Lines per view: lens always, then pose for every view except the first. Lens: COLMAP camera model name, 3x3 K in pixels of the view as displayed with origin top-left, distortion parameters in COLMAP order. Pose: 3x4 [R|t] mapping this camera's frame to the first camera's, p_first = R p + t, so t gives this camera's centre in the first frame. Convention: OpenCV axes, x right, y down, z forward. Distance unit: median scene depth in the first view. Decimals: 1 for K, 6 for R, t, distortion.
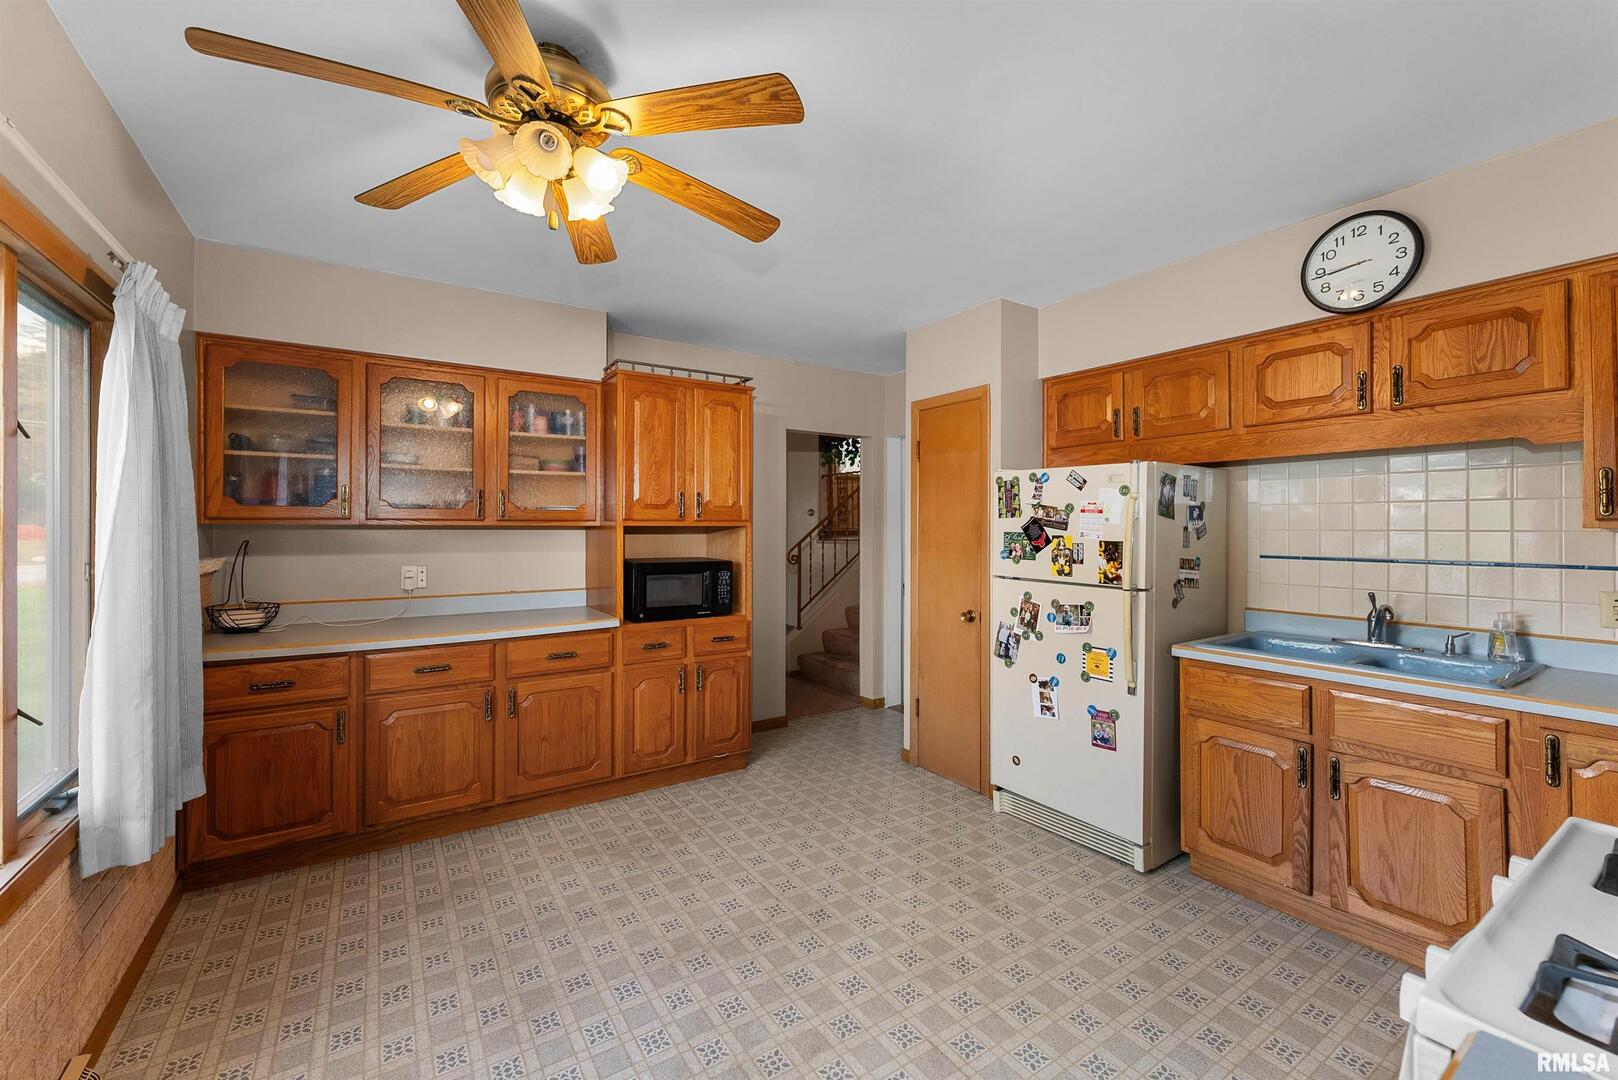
lens RADIAL K [[662.9, 0, 802.2], [0, 662.9, 526.3], [0, 0, 1]] dist [-0.000895, 0.000258]
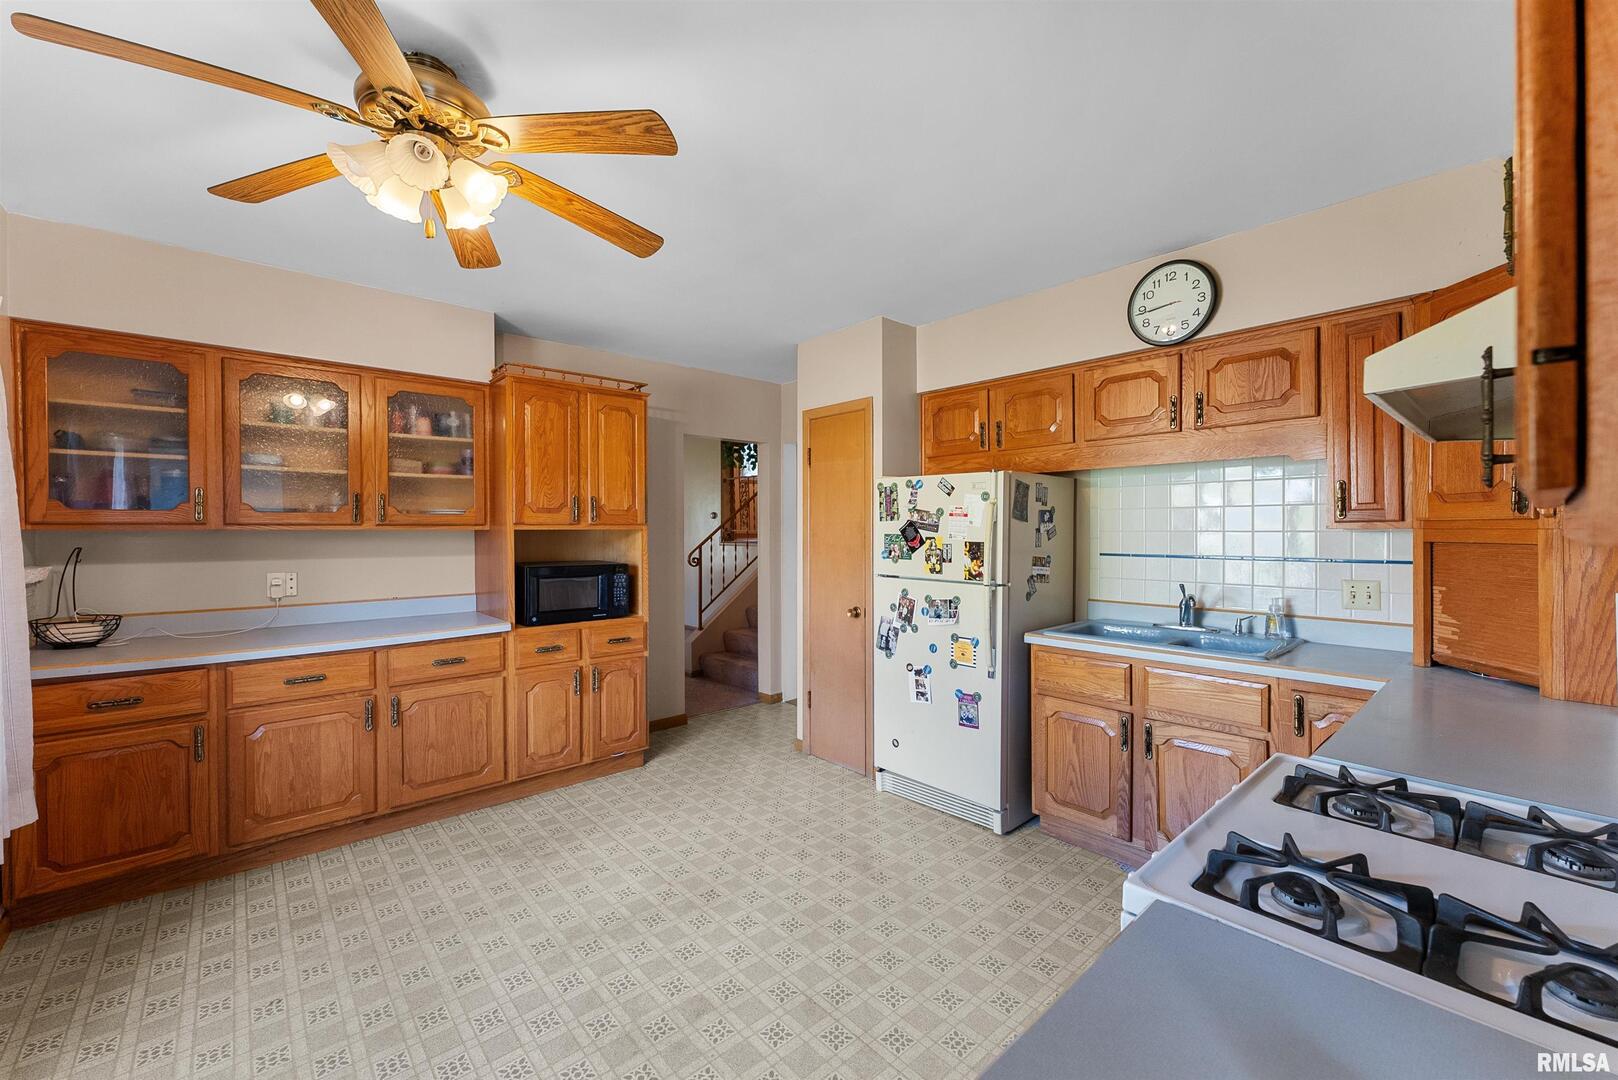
lens RADIAL K [[656.3, 0, 809.9], [0, 656.3, 538.2], [0, 0, 1]] dist [0.000152, -0.000112]
pose [[0.988861, -0.006025, 0.148722, 0.028287], [0.003828, 0.999879, 0.015054, -0.001461], [-0.148795, -0.014317, 0.988764, -0.051483]]
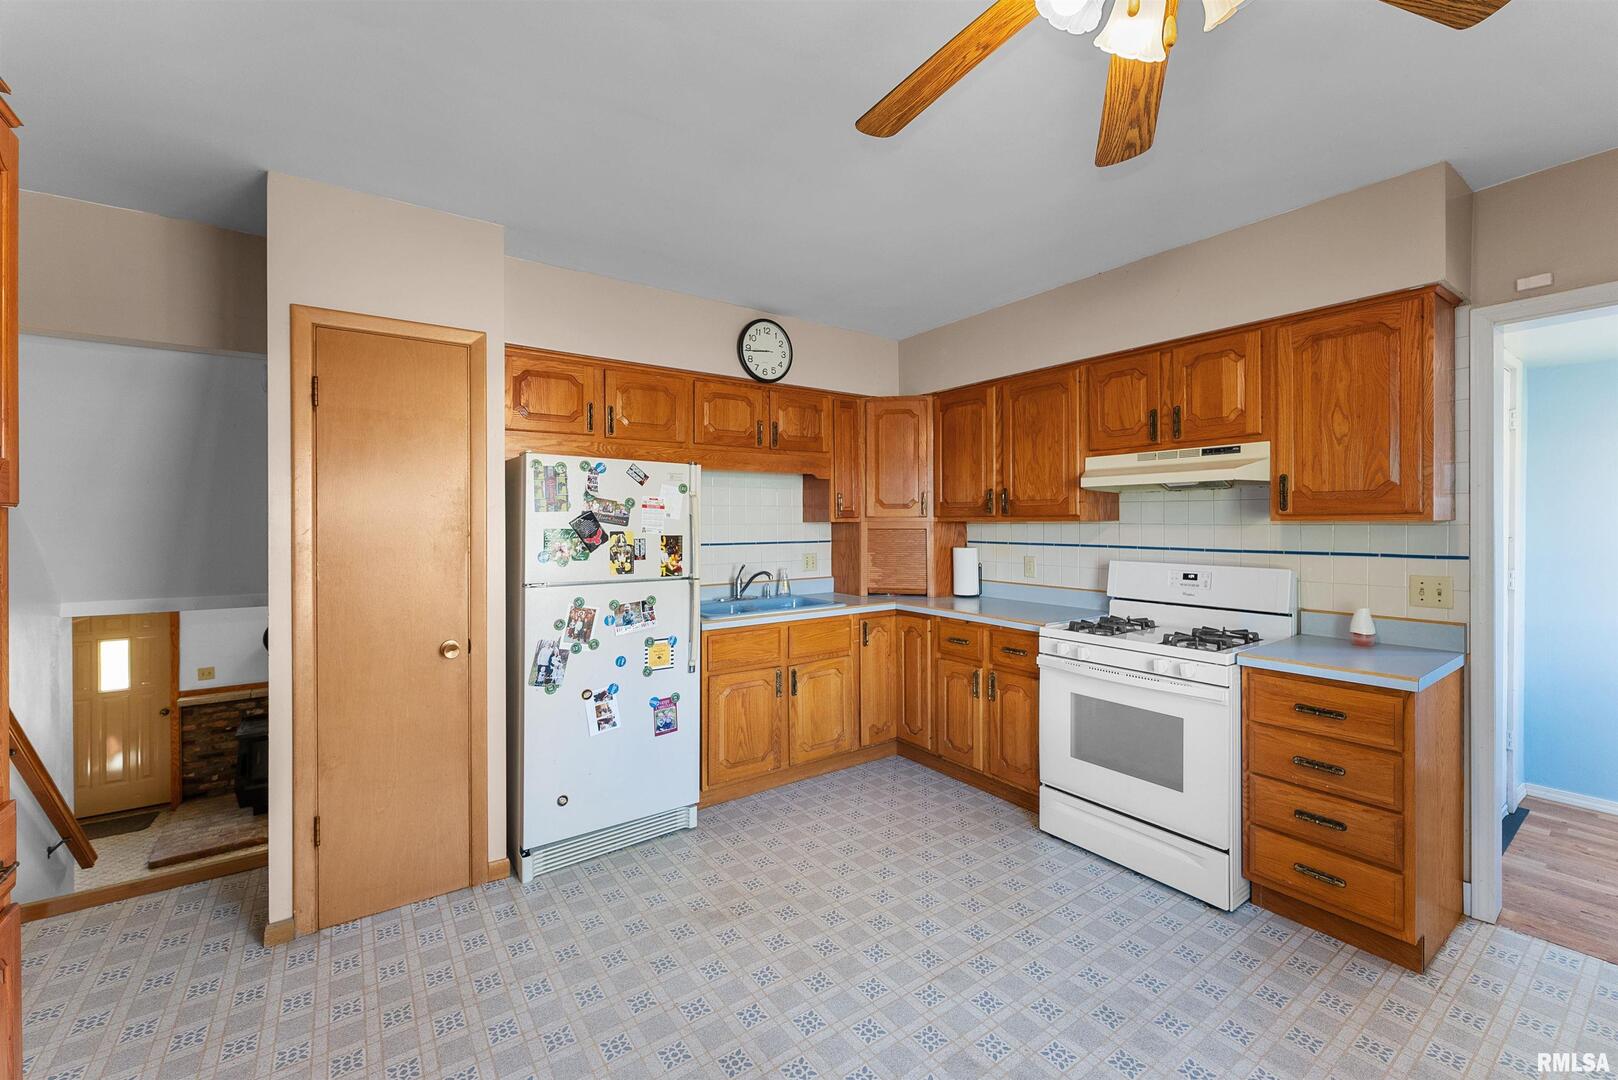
lens RADIAL K [[662.9, 0, 802.2], [0, 662.9, 526.3], [0, 0, 1]] dist [-0.000895, 0.000258]
pose [[-0.045411, -0.006723, 0.998946, -0.612344], [0.004627, 0.999965, 0.006940, 0.001268], [-0.998958, 0.004937, -0.045379, 0.850012]]
